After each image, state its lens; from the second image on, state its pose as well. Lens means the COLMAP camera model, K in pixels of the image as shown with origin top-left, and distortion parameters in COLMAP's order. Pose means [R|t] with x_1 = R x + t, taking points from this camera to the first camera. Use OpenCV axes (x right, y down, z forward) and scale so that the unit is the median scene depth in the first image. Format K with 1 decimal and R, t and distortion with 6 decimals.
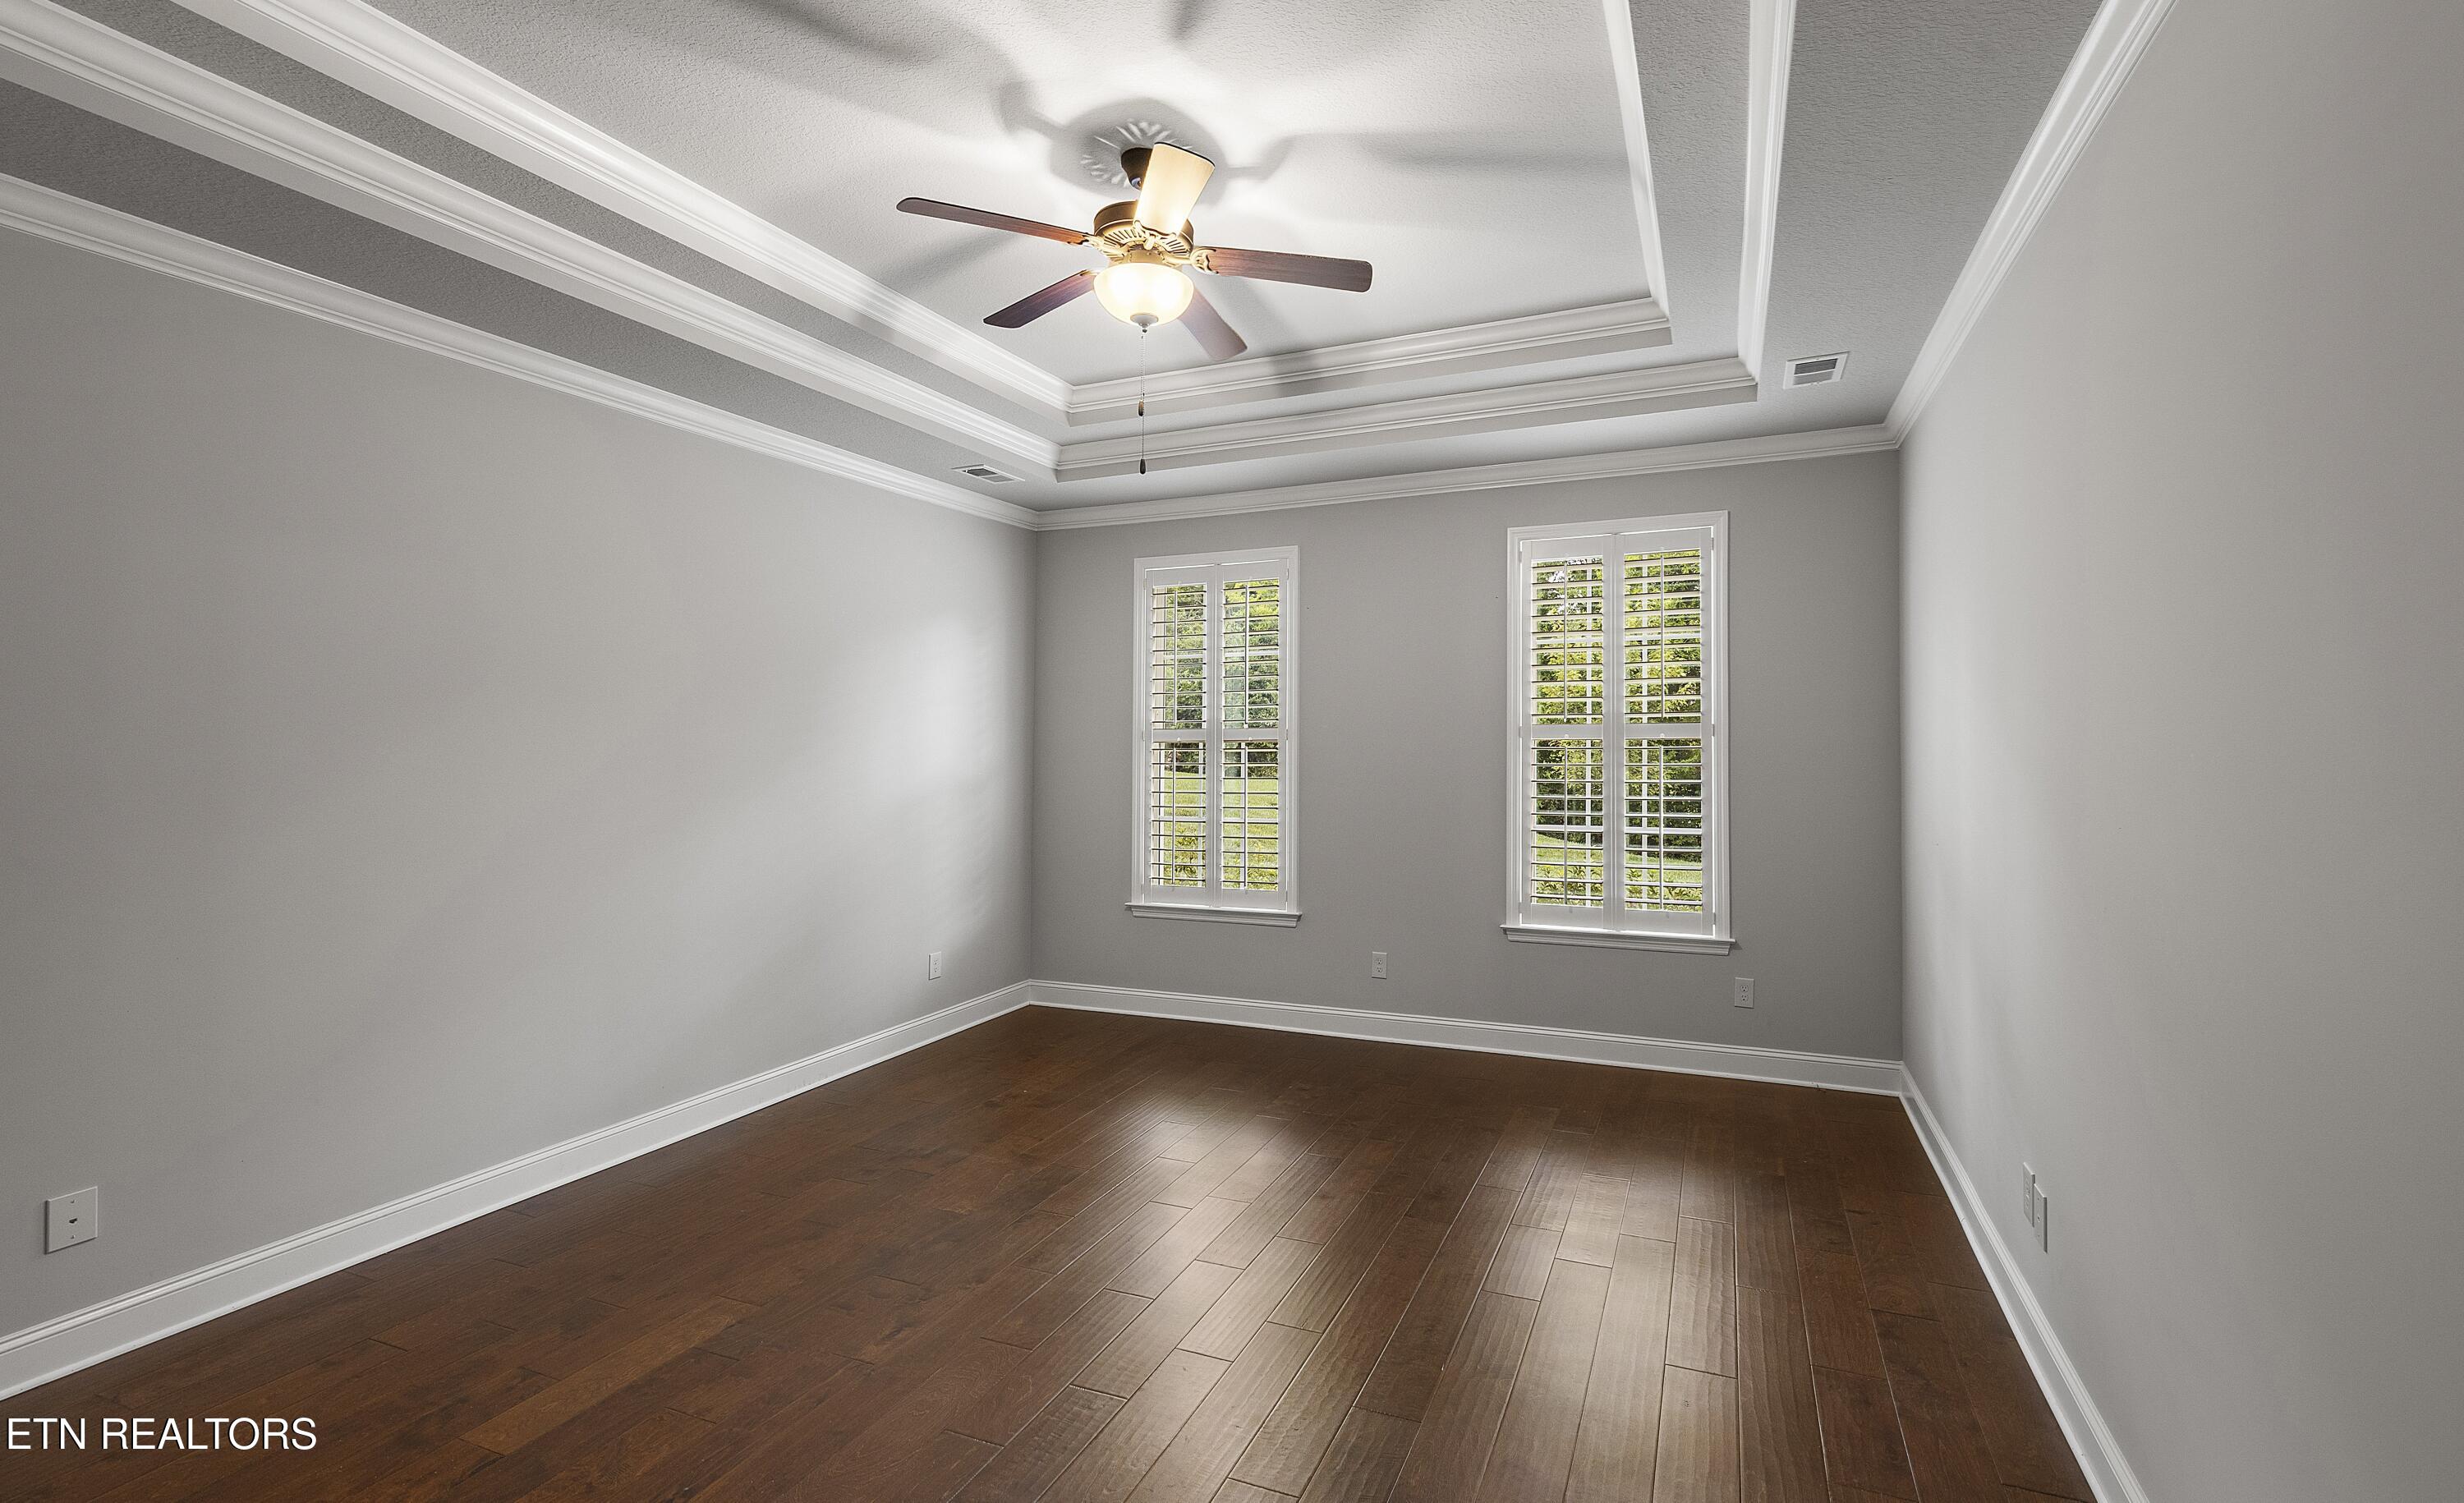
lens RADIAL K [[1162.3, 0, 1228.0], [0, 1162.3, 730.1], [0, 0, 1]] dist [-0.002770, 0.000133]
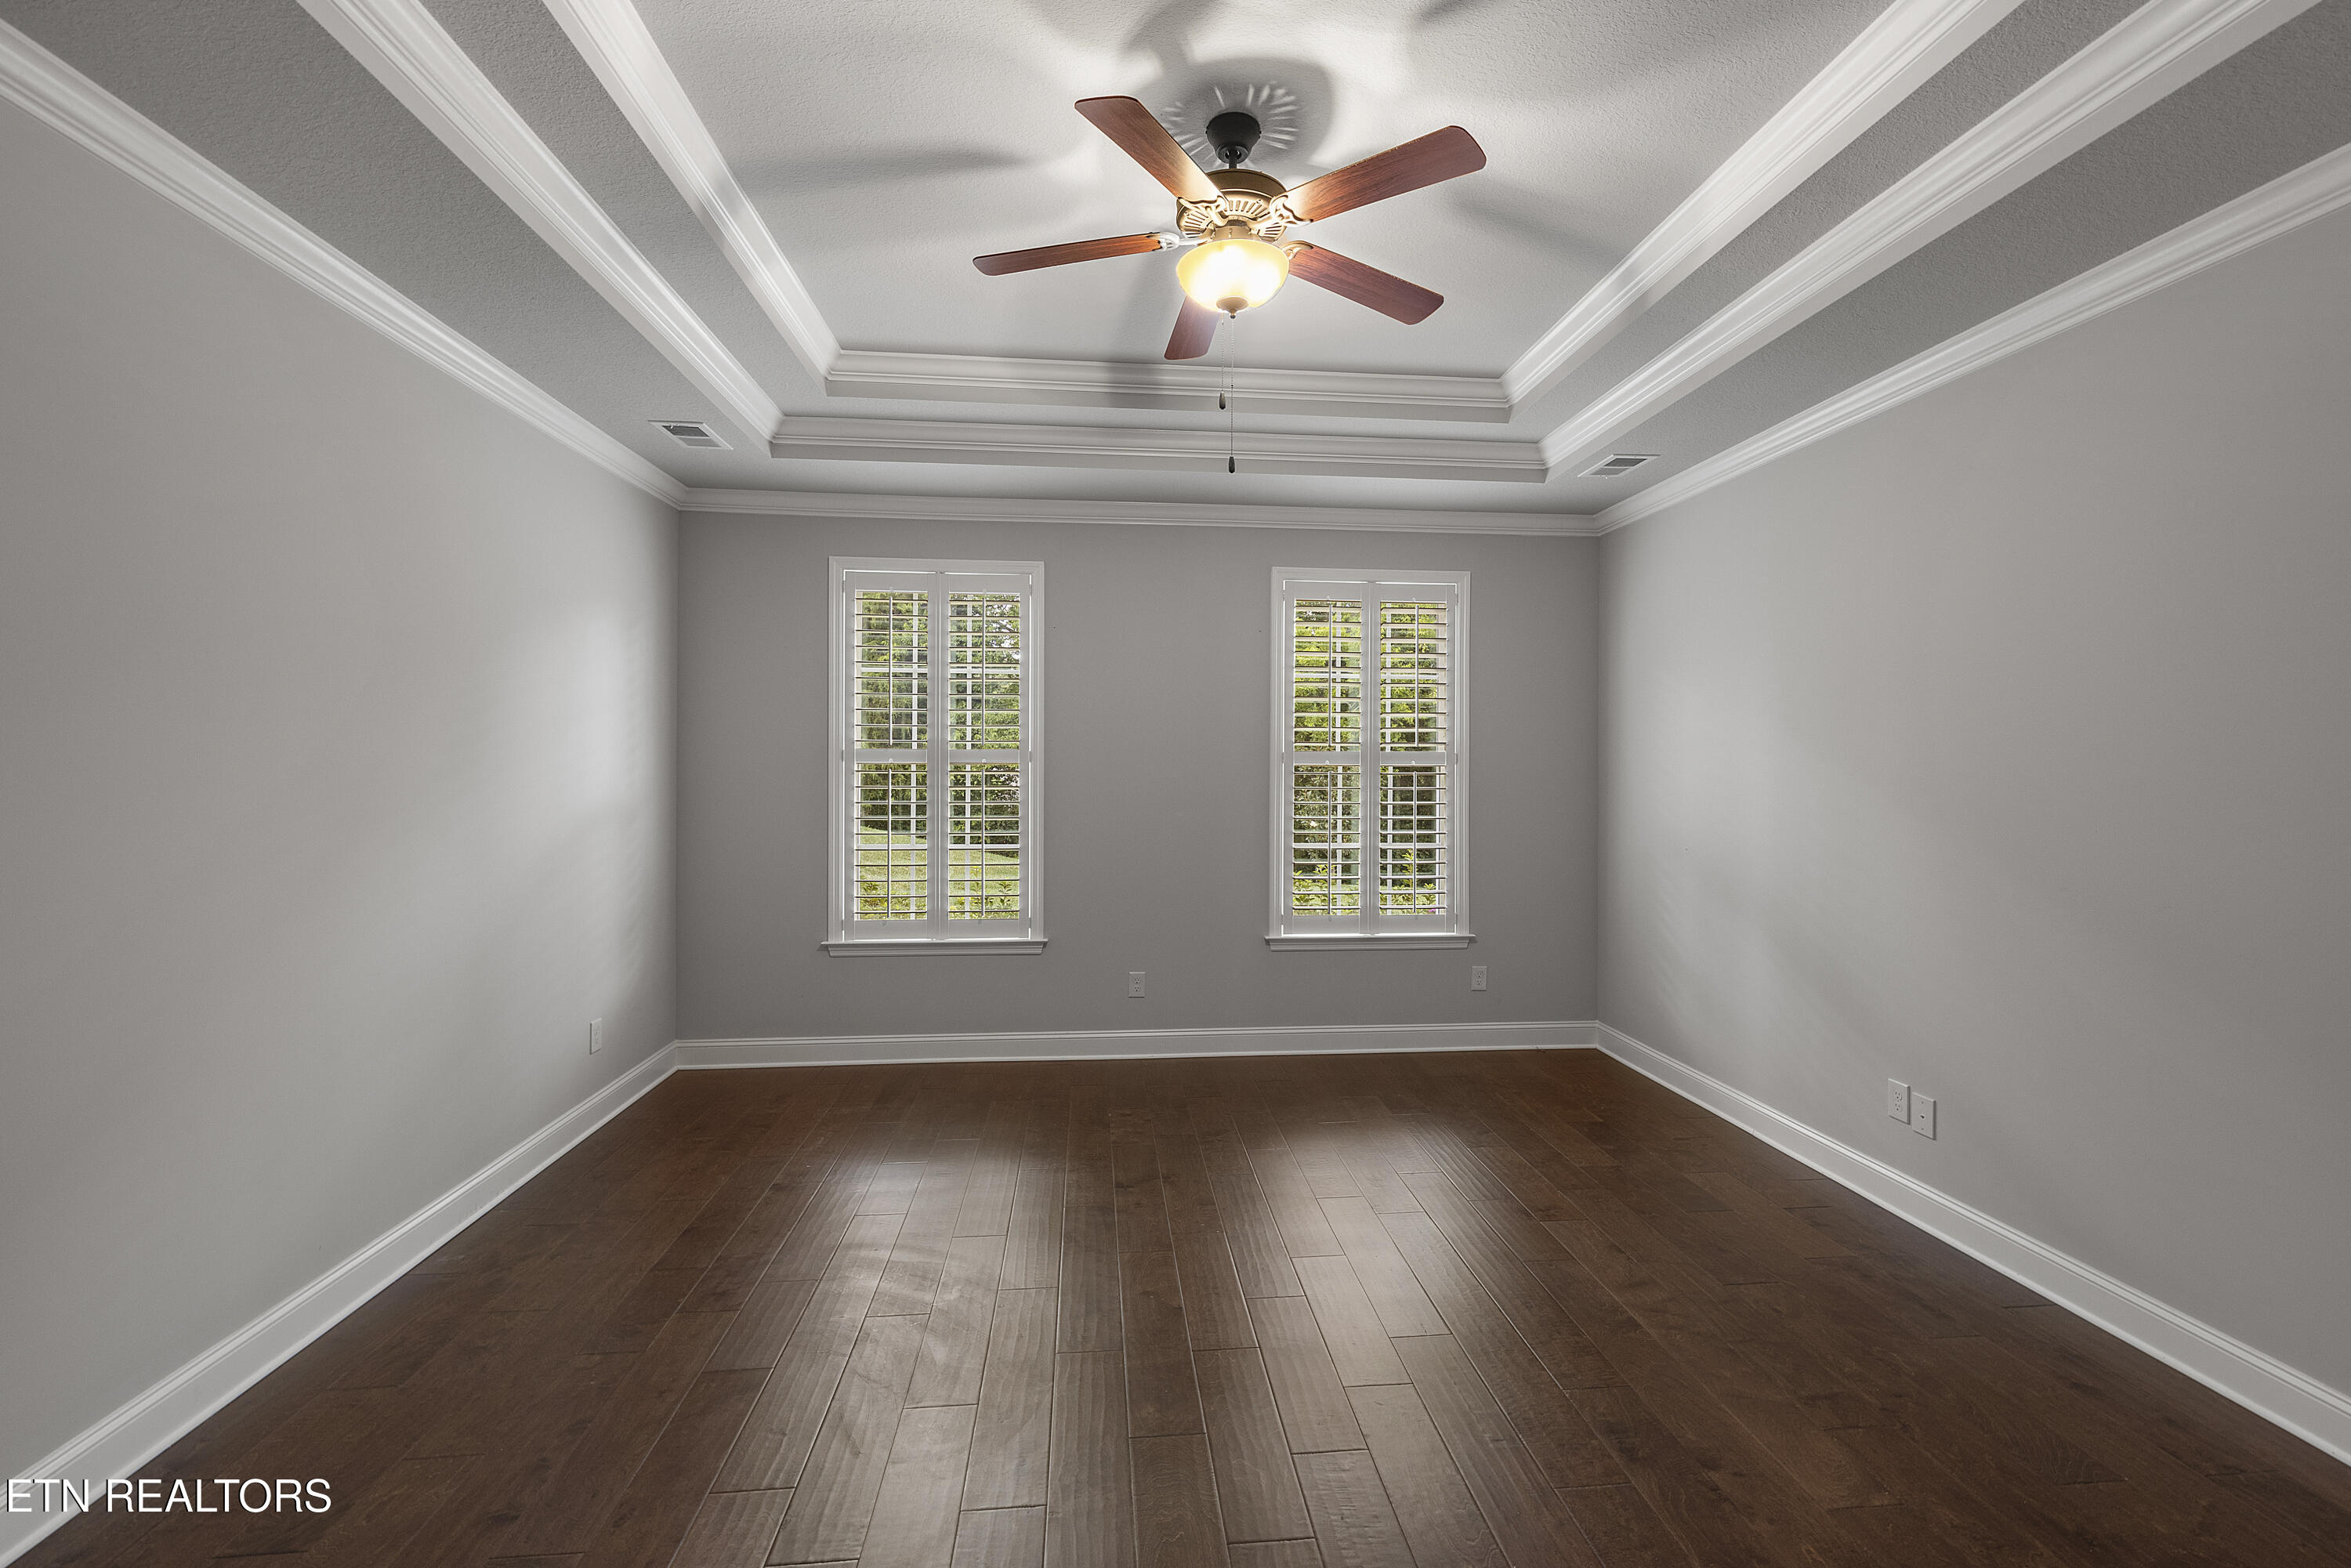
lens RADIAL K [[1106.3, 0, 1174.6], [0, 1106.3, 789.9], [0, 0, 1]] dist [0.003456, 0.001869]
pose [[0.860274, -0.000257, 0.509833, -0.353282], [-0.015814, 0.999505, 0.027188, 0.004949], [-0.509587, -0.031452, 0.859844, 0.162120]]
